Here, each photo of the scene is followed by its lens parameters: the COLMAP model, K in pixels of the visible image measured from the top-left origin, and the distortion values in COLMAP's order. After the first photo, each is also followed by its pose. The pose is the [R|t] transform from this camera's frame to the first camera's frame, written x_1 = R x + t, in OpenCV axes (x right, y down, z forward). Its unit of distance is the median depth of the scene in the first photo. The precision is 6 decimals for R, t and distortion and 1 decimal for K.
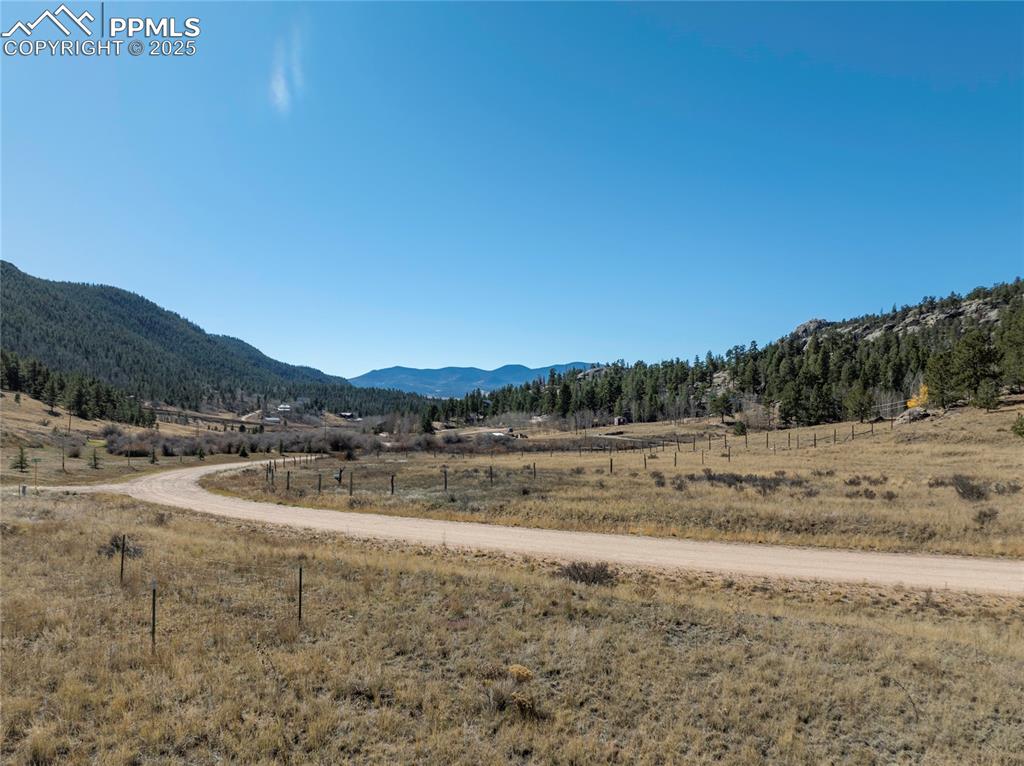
lens RADIAL K [[722.1, 0, 517.5], [0, 722.1, 380.8], [0, 0, 1]] dist [-0.035365, -0.005673]
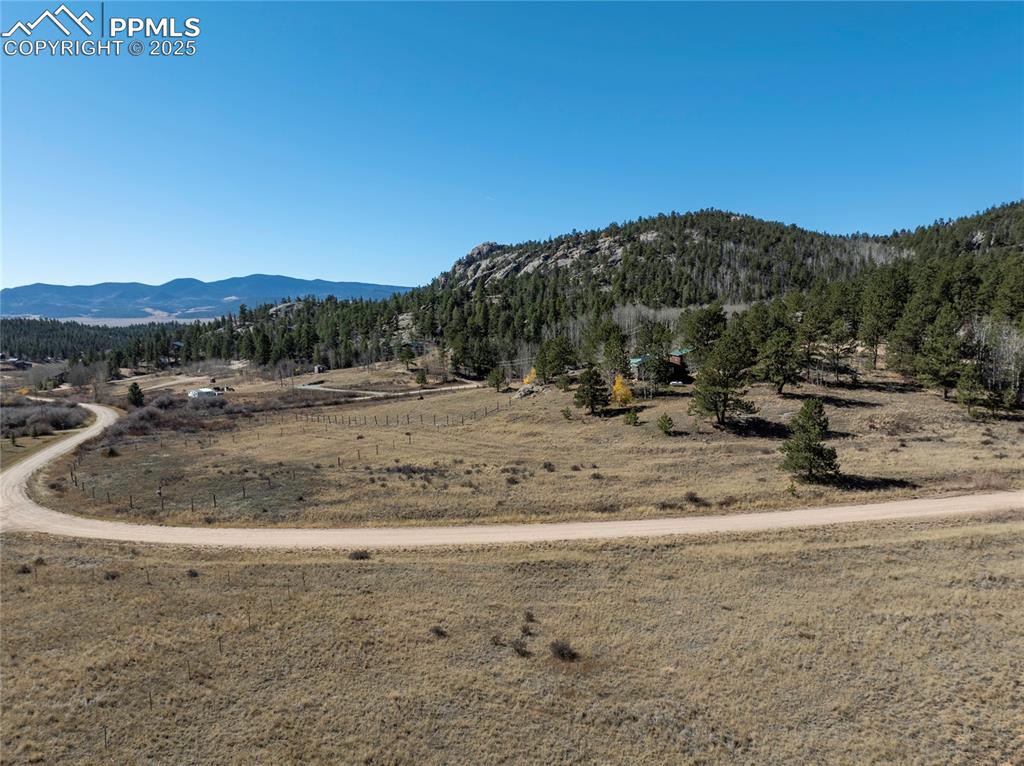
lens RADIAL K [[722.1, 0, 517.5], [0, 722.1, 380.8], [0, 0, 1]] dist [-0.035365, -0.005673]
pose [[0.910048, -0.073613, 0.407915, -0.030192], [0.022016, 0.991299, 0.129775, -0.052350], [-0.413919, -0.109121, 0.903750, -0.121753]]
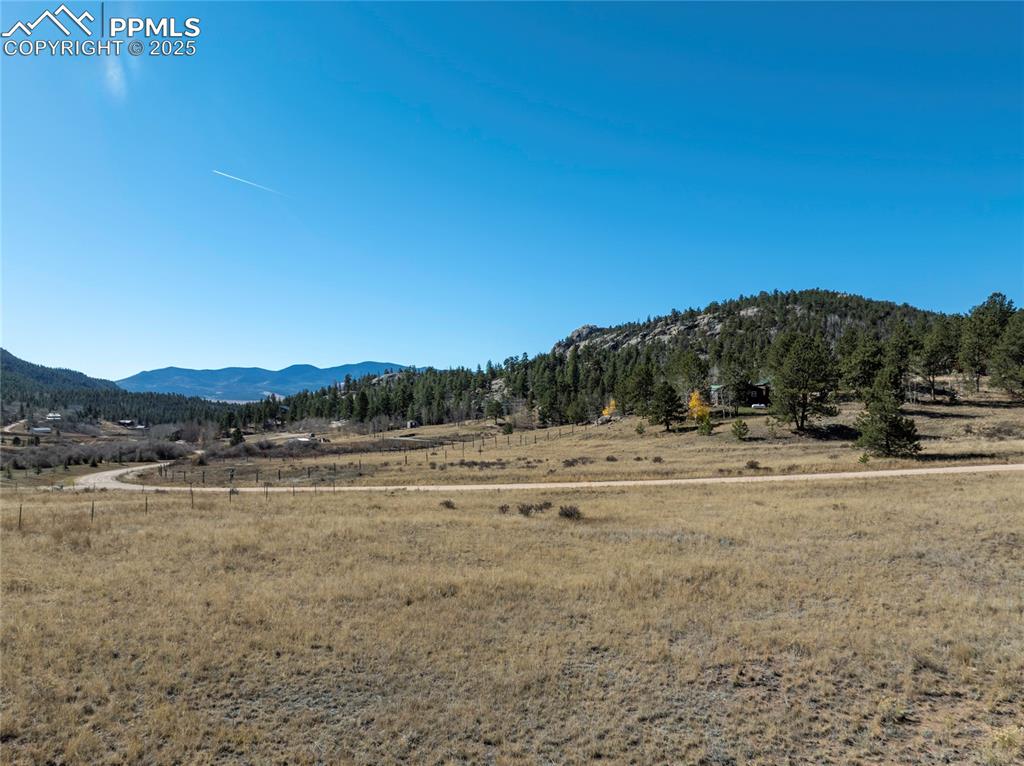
lens RADIAL K [[723.7, 0, 517.1], [0, 723.7, 382.2], [0, 0, 1]] dist [-0.038549, 0.000560]
pose [[0.959480, -0.011754, 0.281533, -0.017521], [0.010768, 0.999929, 0.005048, -0.012787], [-0.281572, -0.001812, 0.959538, -0.128411]]
